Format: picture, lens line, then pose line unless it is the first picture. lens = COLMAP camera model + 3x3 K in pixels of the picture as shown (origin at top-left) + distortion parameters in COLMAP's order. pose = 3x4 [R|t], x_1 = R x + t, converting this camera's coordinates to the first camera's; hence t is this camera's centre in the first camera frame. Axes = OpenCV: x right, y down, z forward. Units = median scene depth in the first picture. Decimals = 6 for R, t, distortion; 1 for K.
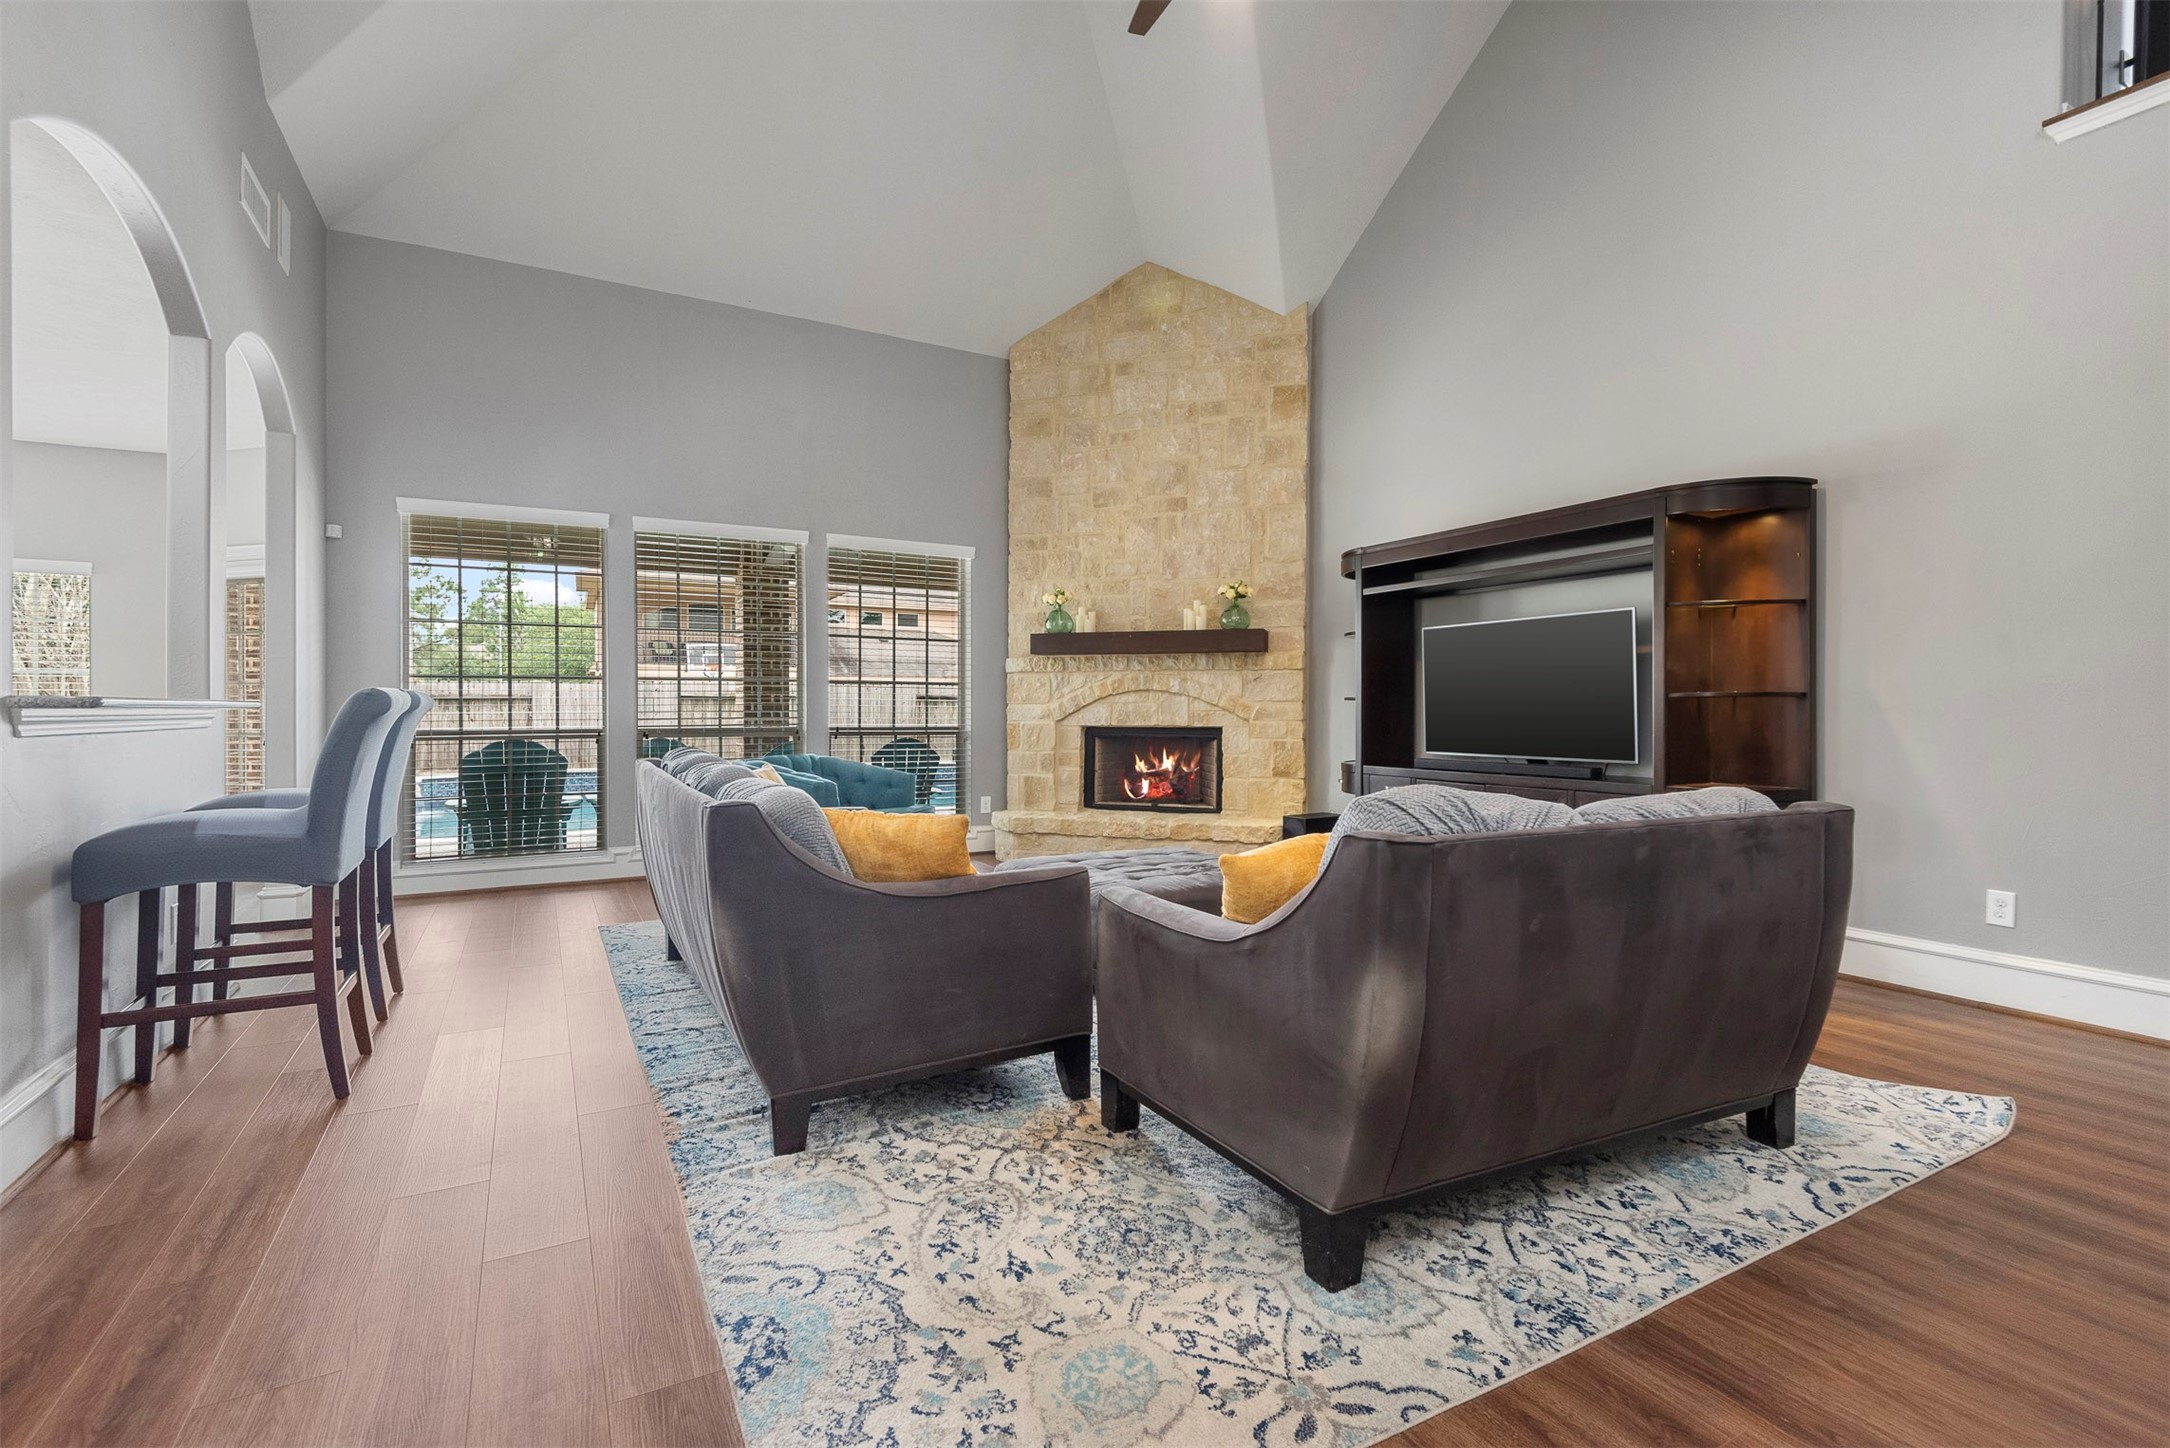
lens RADIAL K [[980.9, 0, 1087.1], [0, 980.9, 716.3], [0, 0, 1]] dist [0.032074, -0.019654]
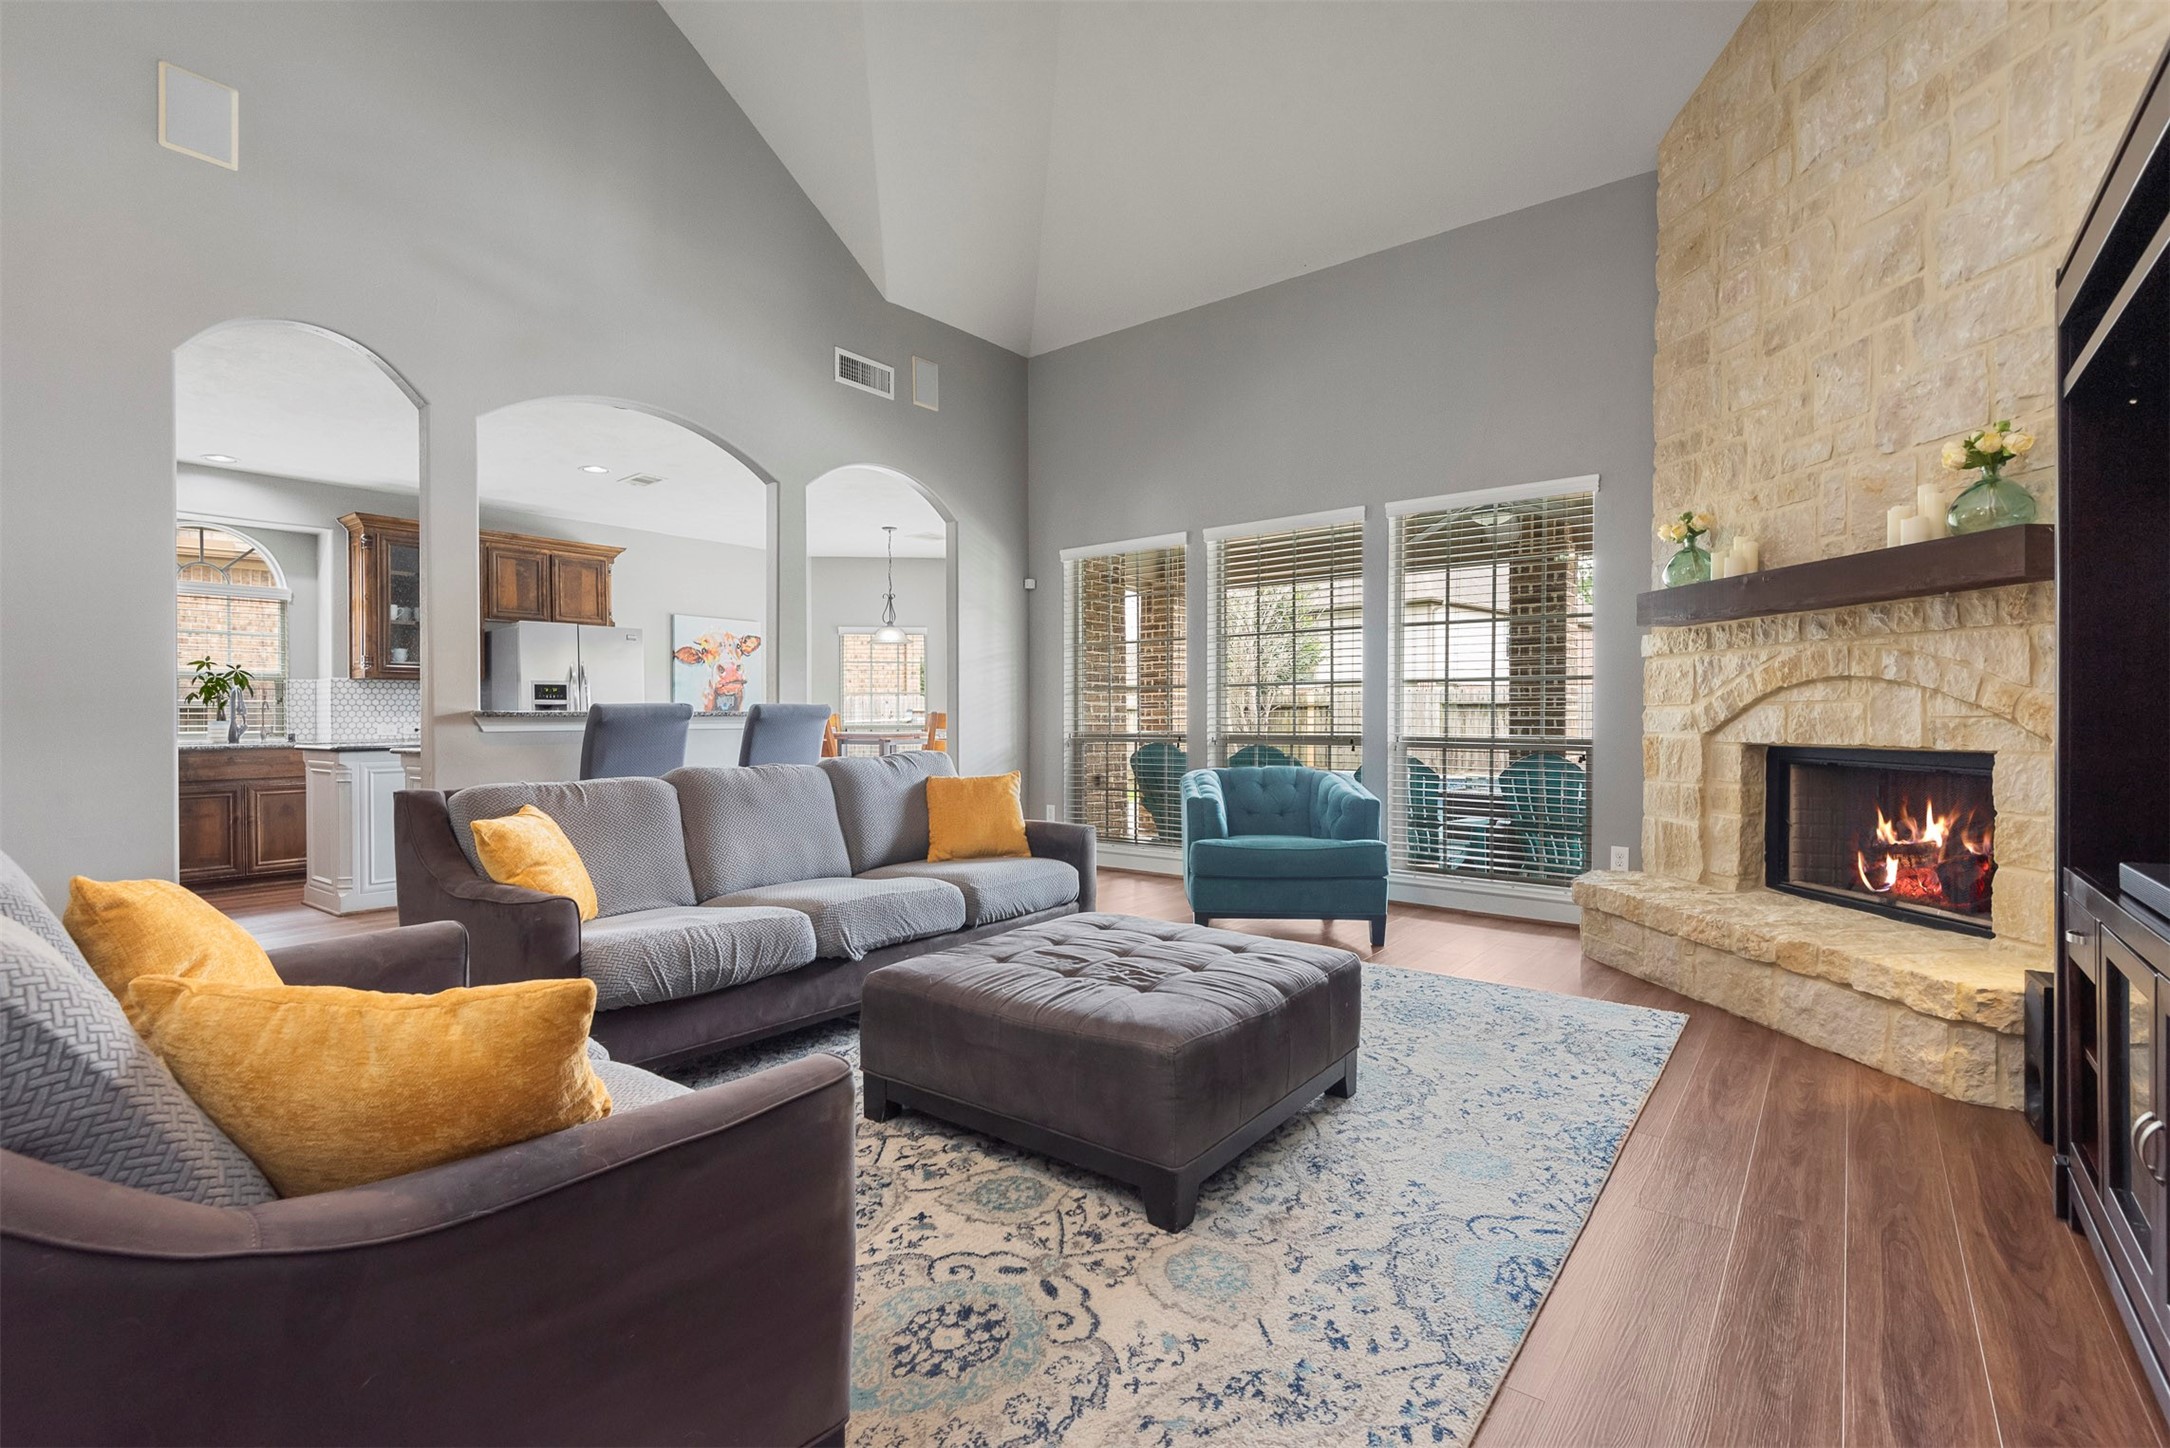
lens RADIAL K [[998.1, 0, 1085.0], [0, 998.1, 724.0], [0, 0, 1]] dist [0.000838, -0.000506]
pose [[0.396458, 0.005552, -0.918036, 0.404669], [-0.001543, 0.999984, 0.005381, -0.004287], [0.918051, -0.000717, 0.396461, 0.439881]]
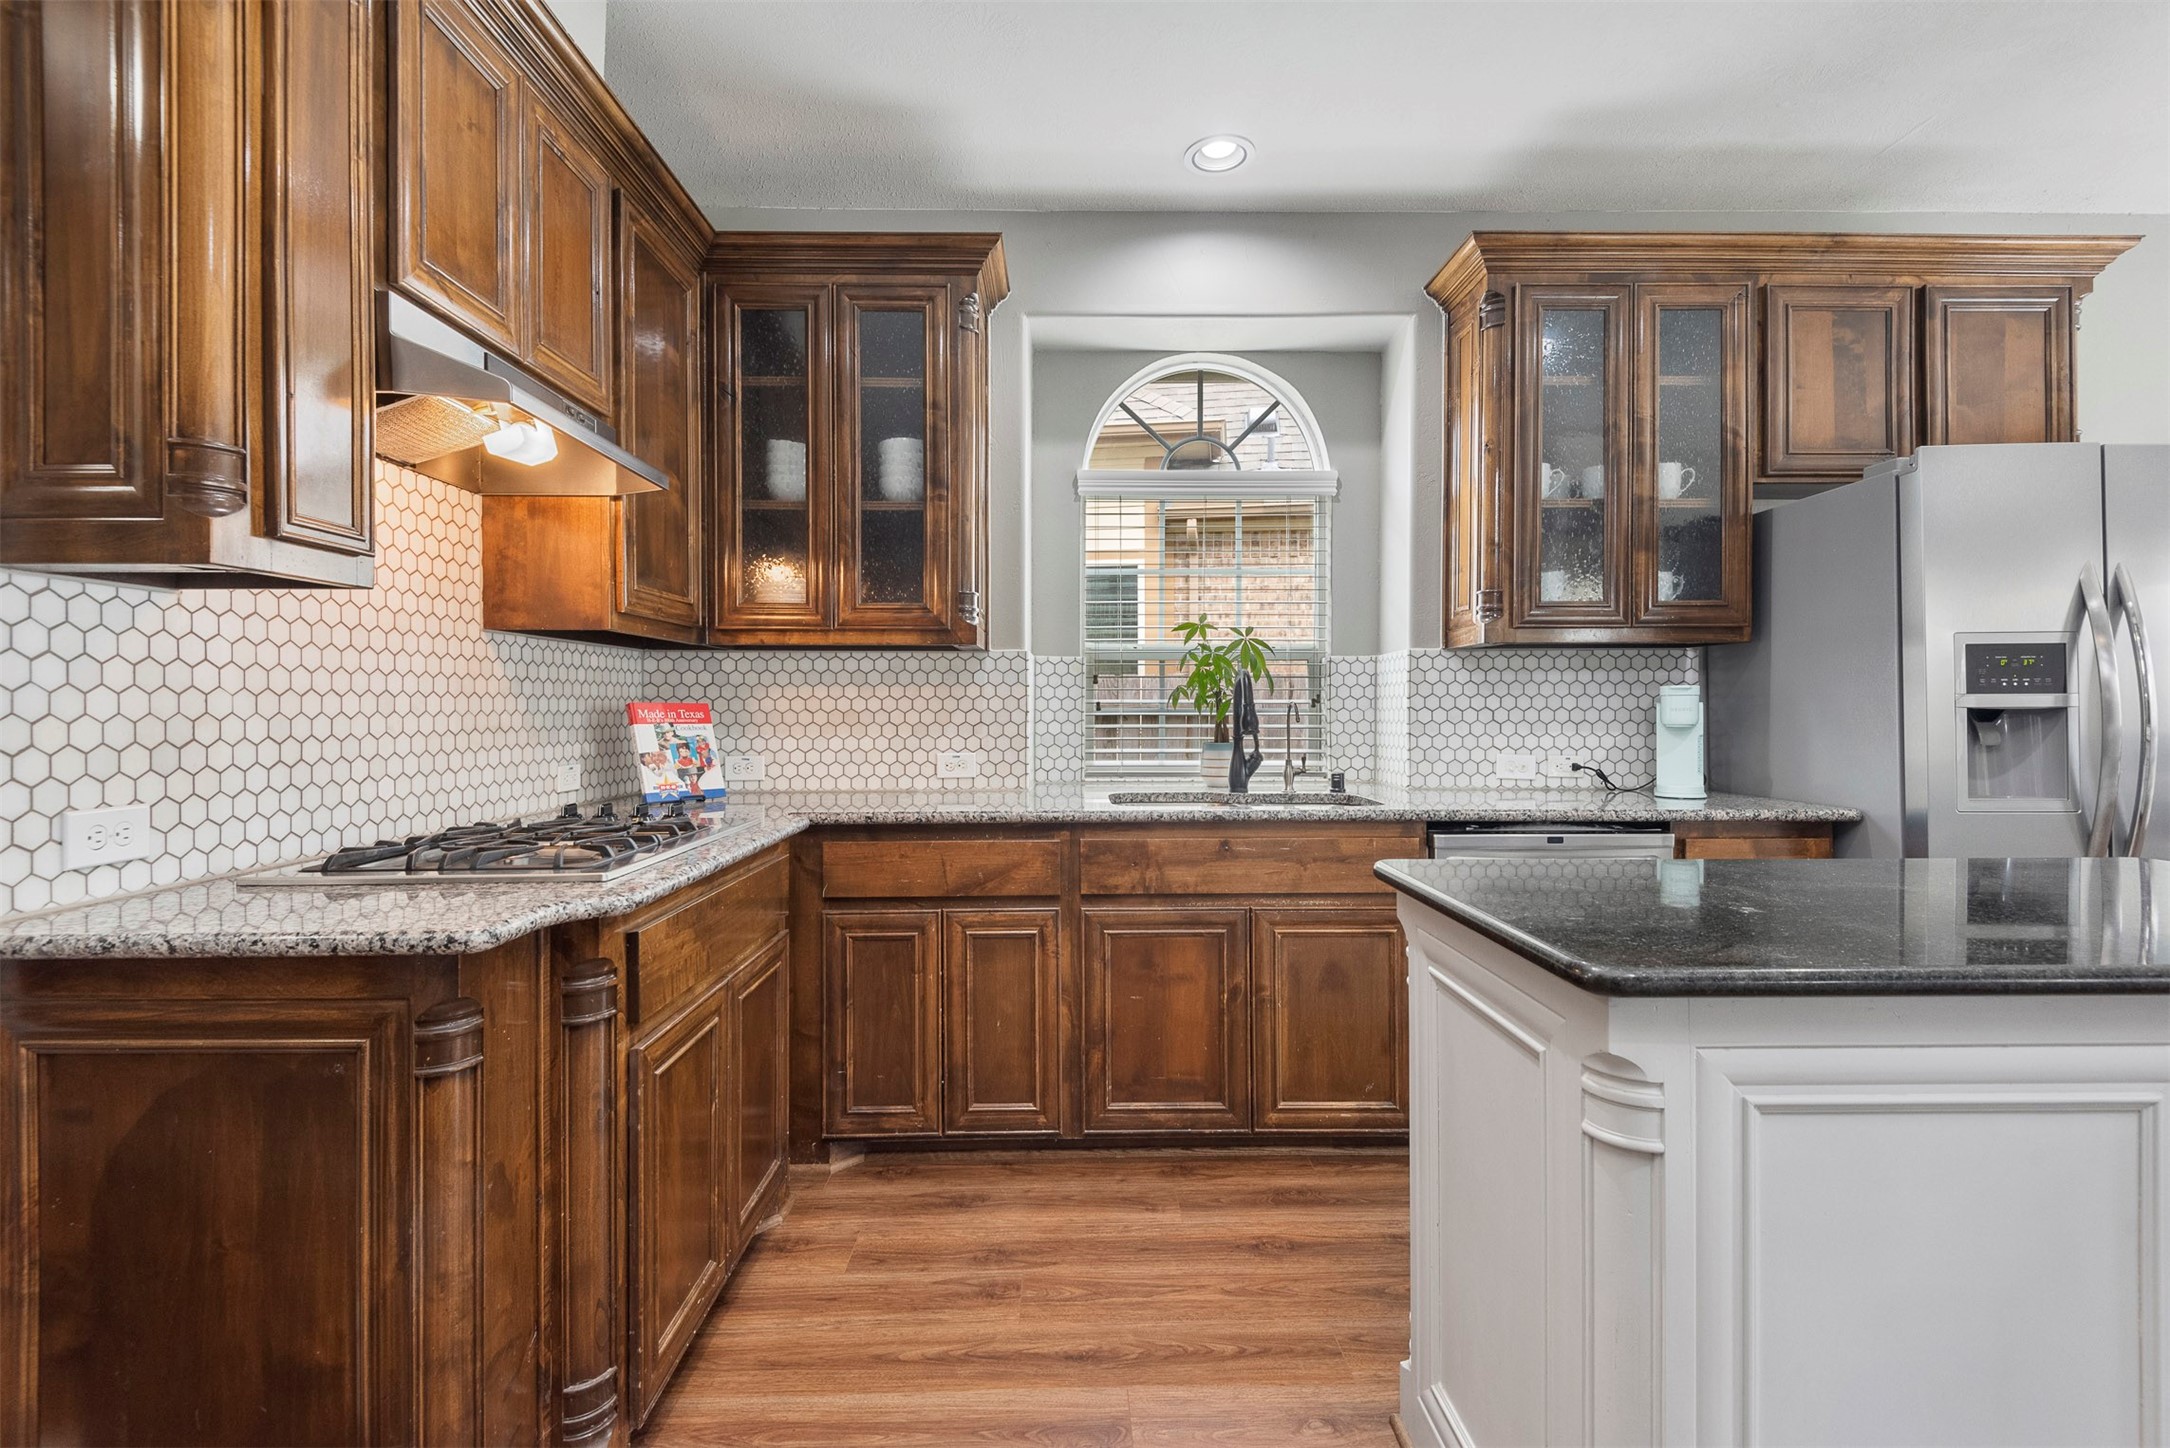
lens RADIAL K [[985.3, 0, 1089.9], [0, 985.3, 708.5], [0, 0, 1]] dist [0.032373, -0.020864]
pose [[-0.463237, 0.001764, -0.886233, -0.399869], [-0.002121, 0.999993, 0.003099, -0.018981], [0.886232, 0.003316, -0.463230, 0.208648]]
